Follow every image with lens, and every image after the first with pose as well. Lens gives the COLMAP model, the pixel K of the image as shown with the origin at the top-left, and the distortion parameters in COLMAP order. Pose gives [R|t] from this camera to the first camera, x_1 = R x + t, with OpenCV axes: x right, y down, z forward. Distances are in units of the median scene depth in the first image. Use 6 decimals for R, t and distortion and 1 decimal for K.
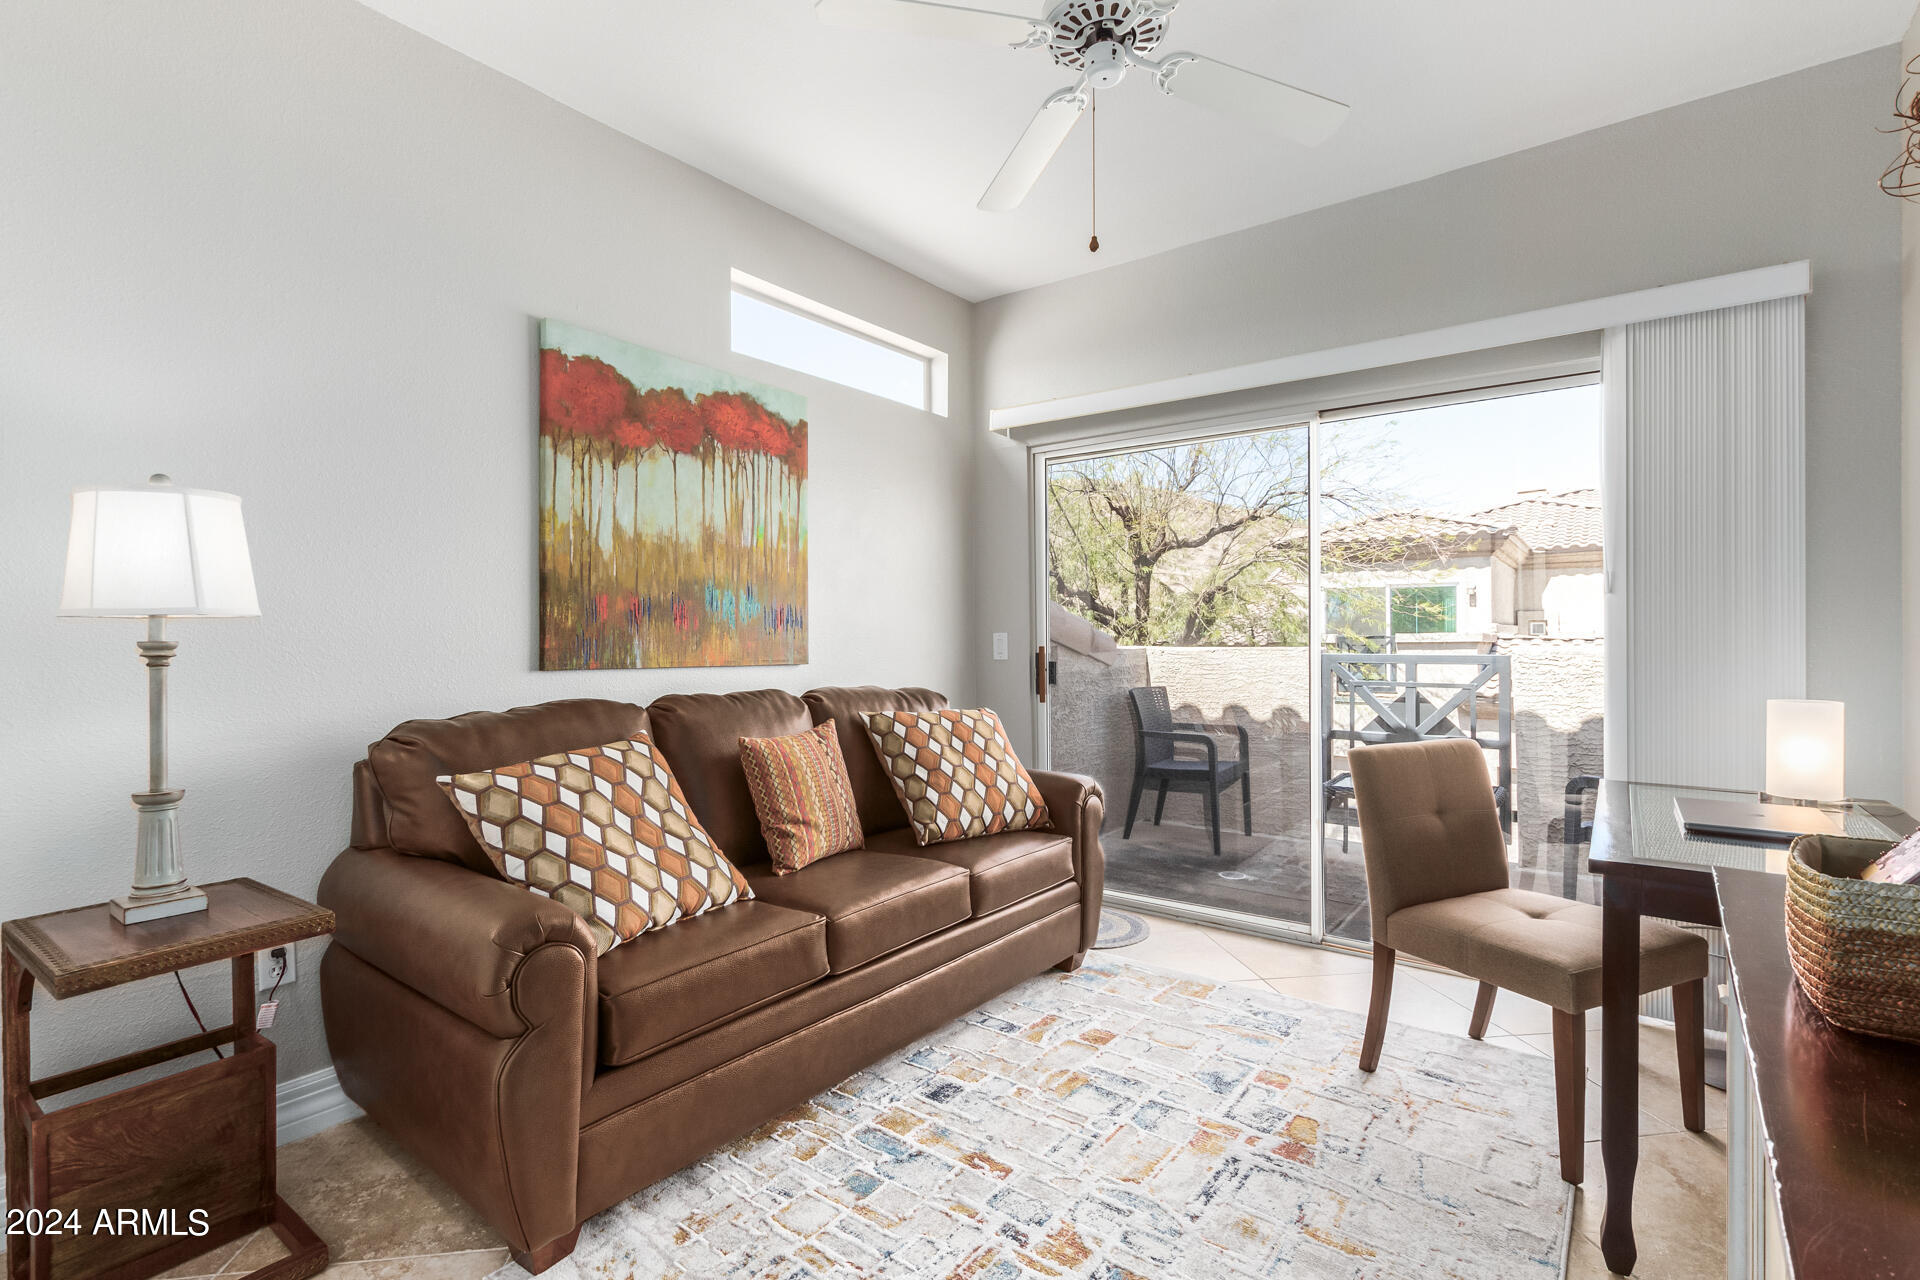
lens RADIAL K [[879.7, 0, 958.6], [0, 879.7, 644.6], [0, 0, 1]] dist [0.004154, -0.000005]
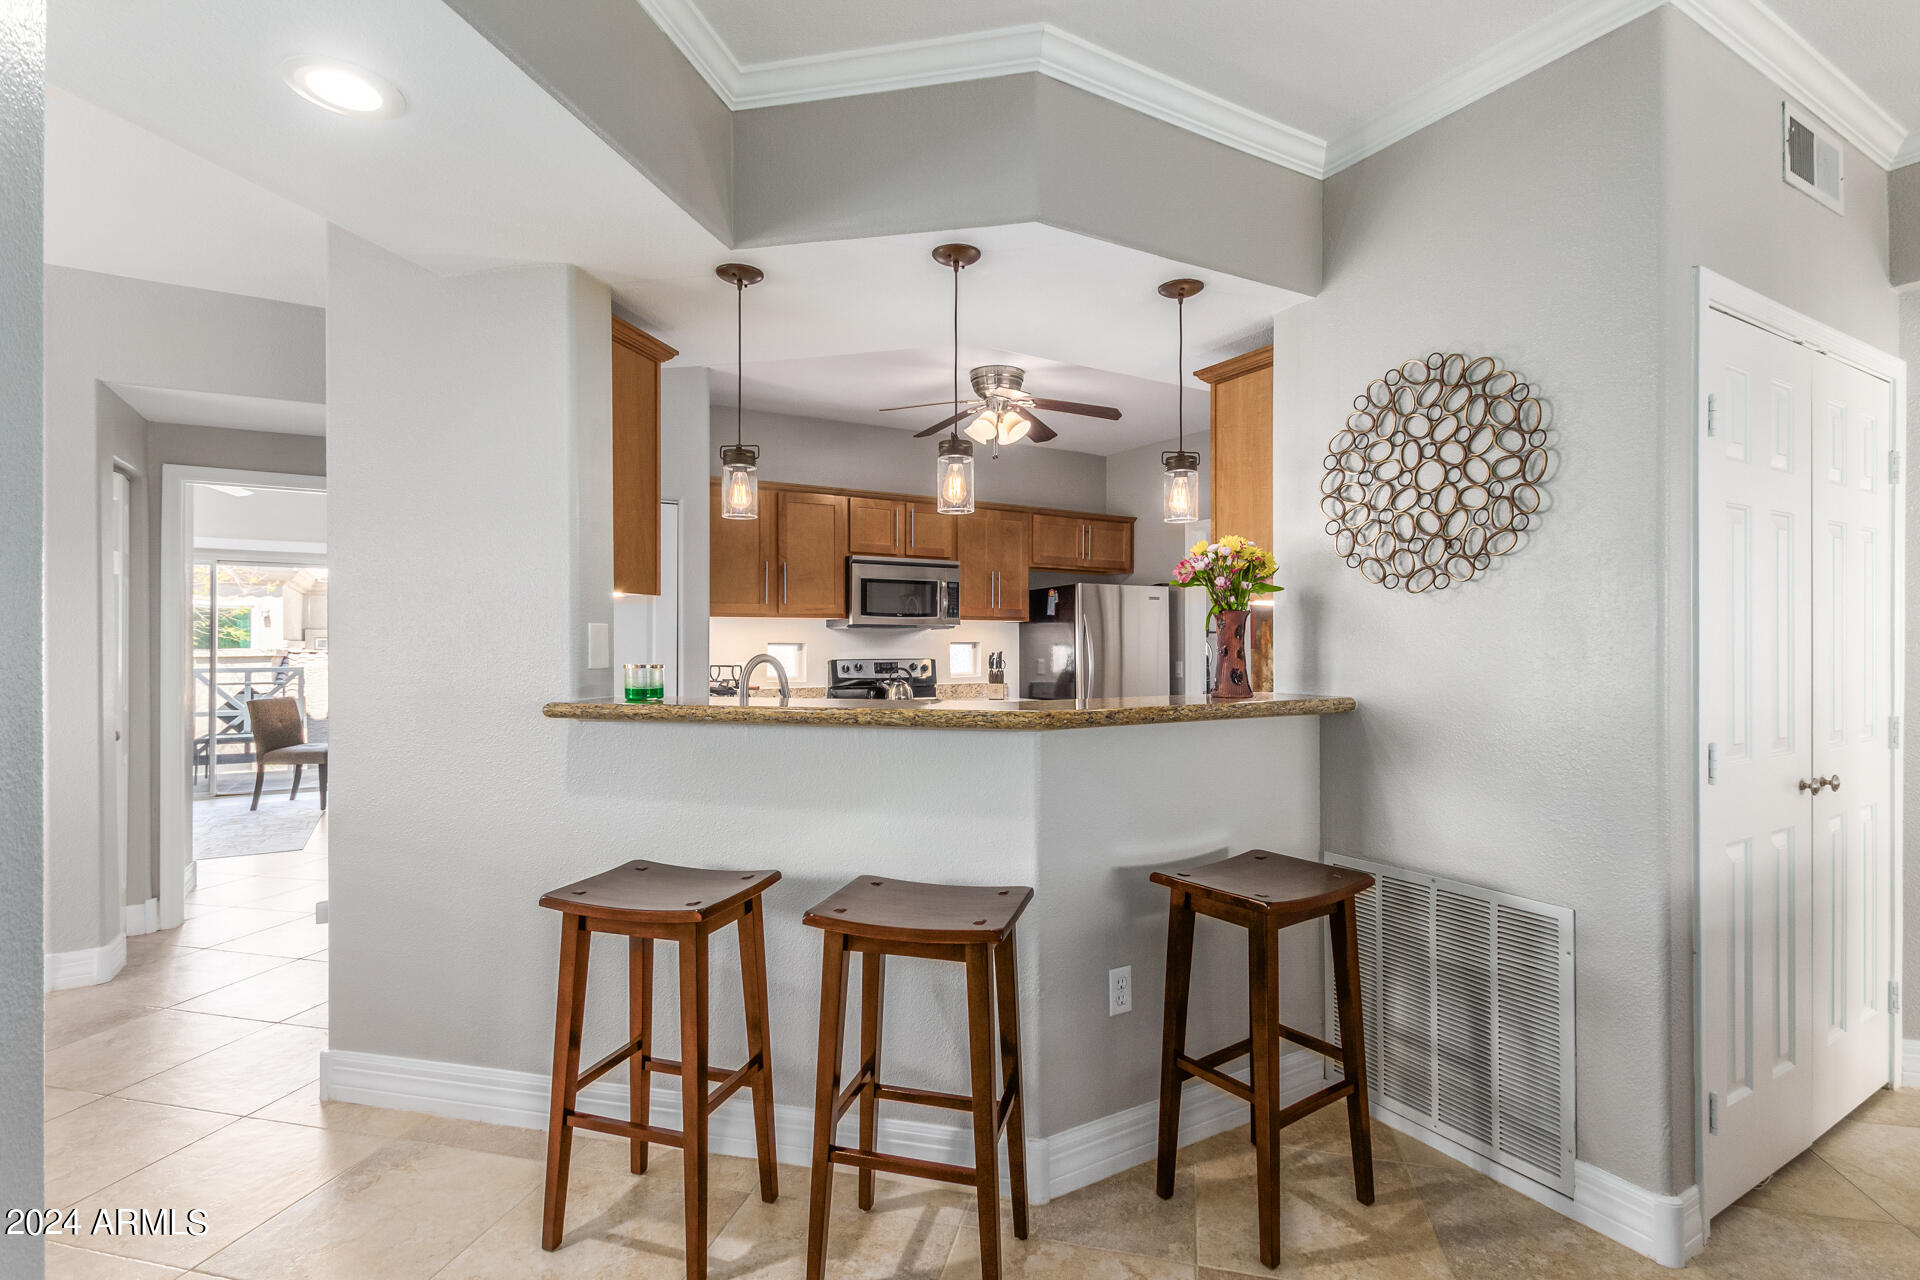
lens RADIAL K [[905.0, 0, 960.0], [0, 905.0, 640.0], [0, 0, 1]] dist [0.000250, -0.000260]
pose [[0.367623, 0.016278, 0.929832, -0.421445], [-0.001006, 0.999853, -0.017106, -0.009150], [-0.929974, 0.005353, 0.367585, -0.653893]]
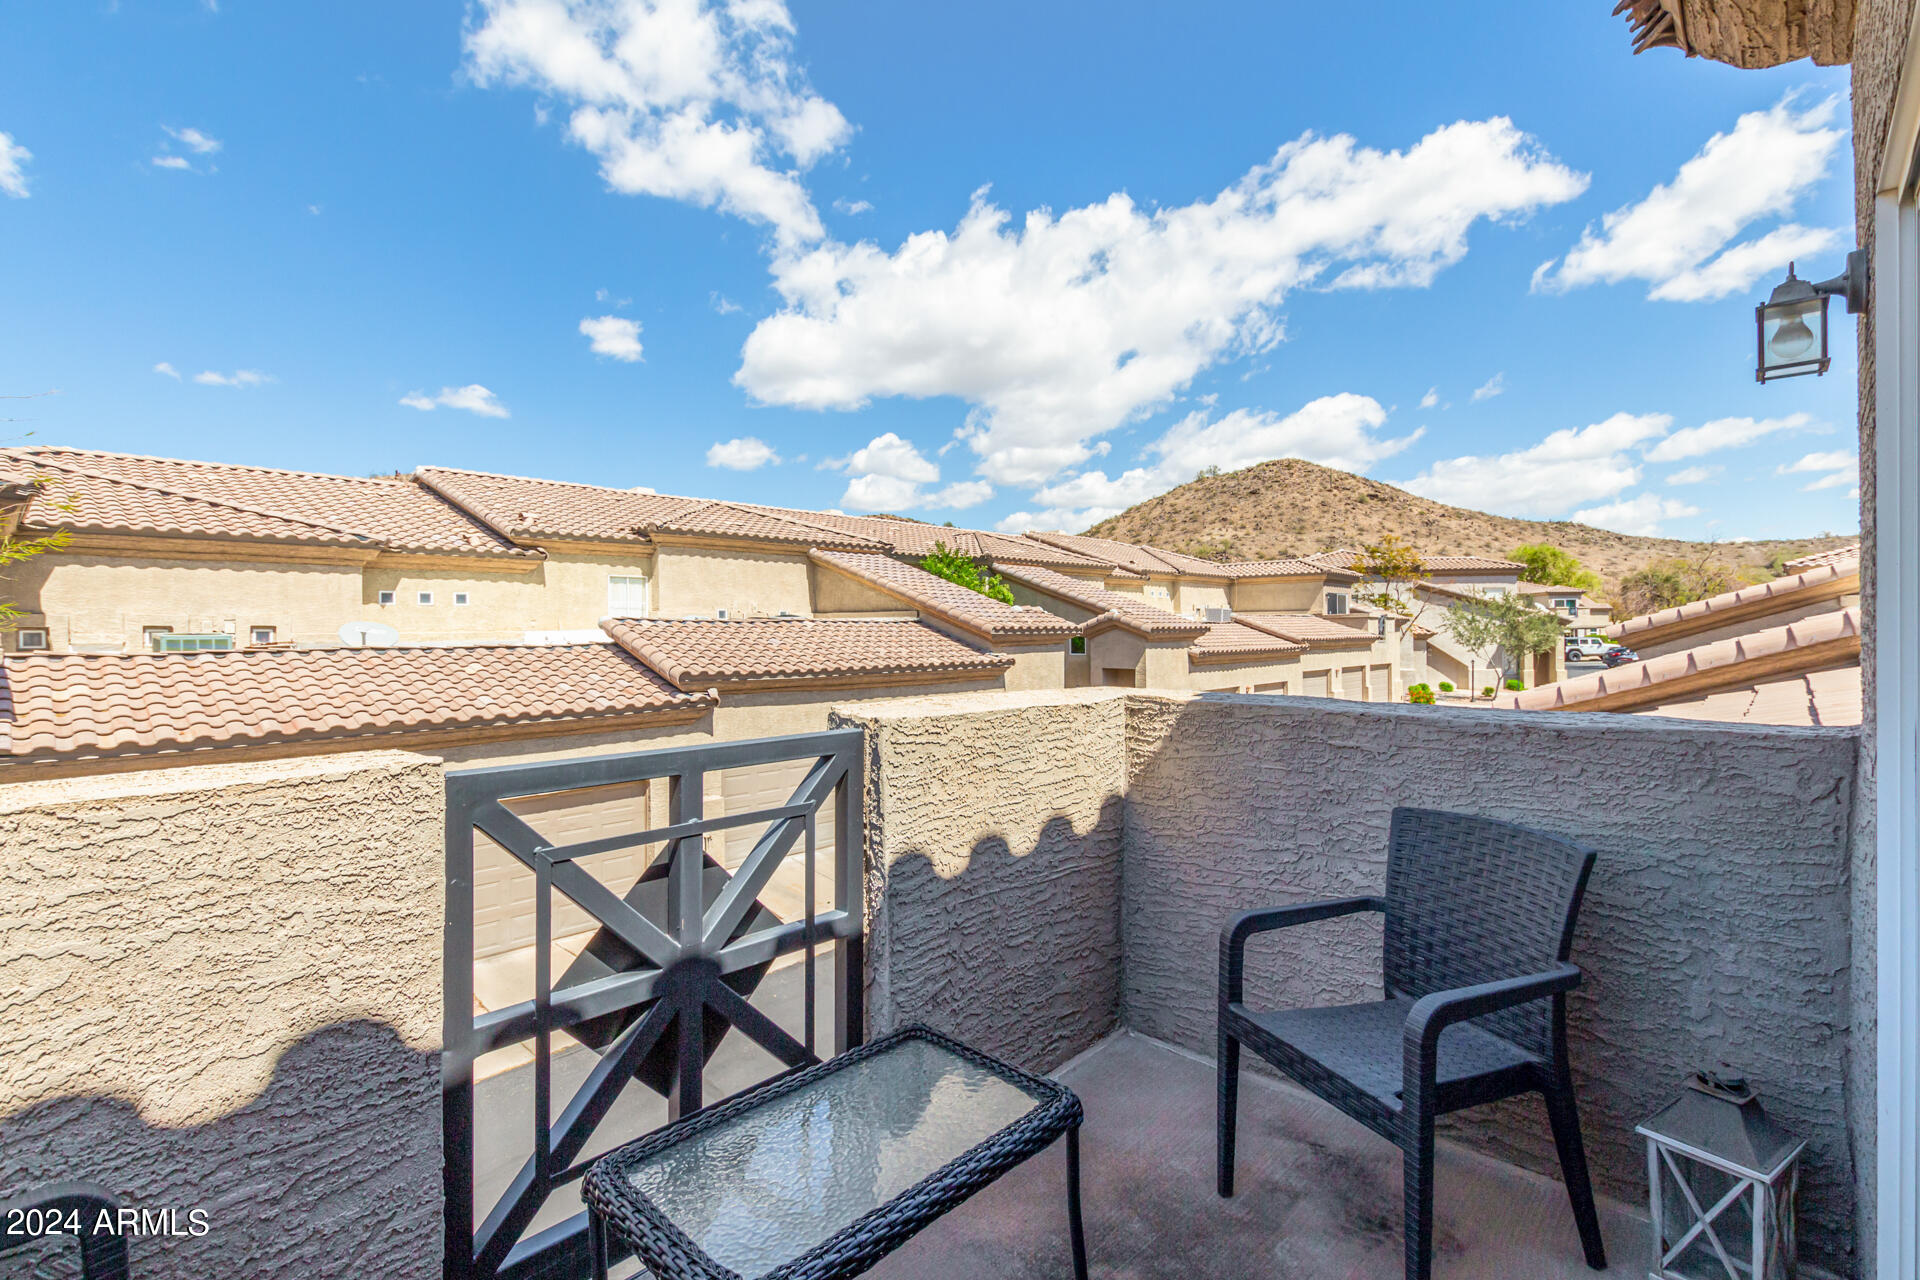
lens RADIAL K [[879.7, 0, 958.6], [0, 879.7, 644.6], [0, 0, 1]] dist [0.004154, -0.000005]
pose [[0.092222, -0.000756, 0.995738, 0.087138], [0.006806, 0.999977, 0.000129, -0.020529], [-0.995715, 0.006765, 0.092225, 0.507500]]
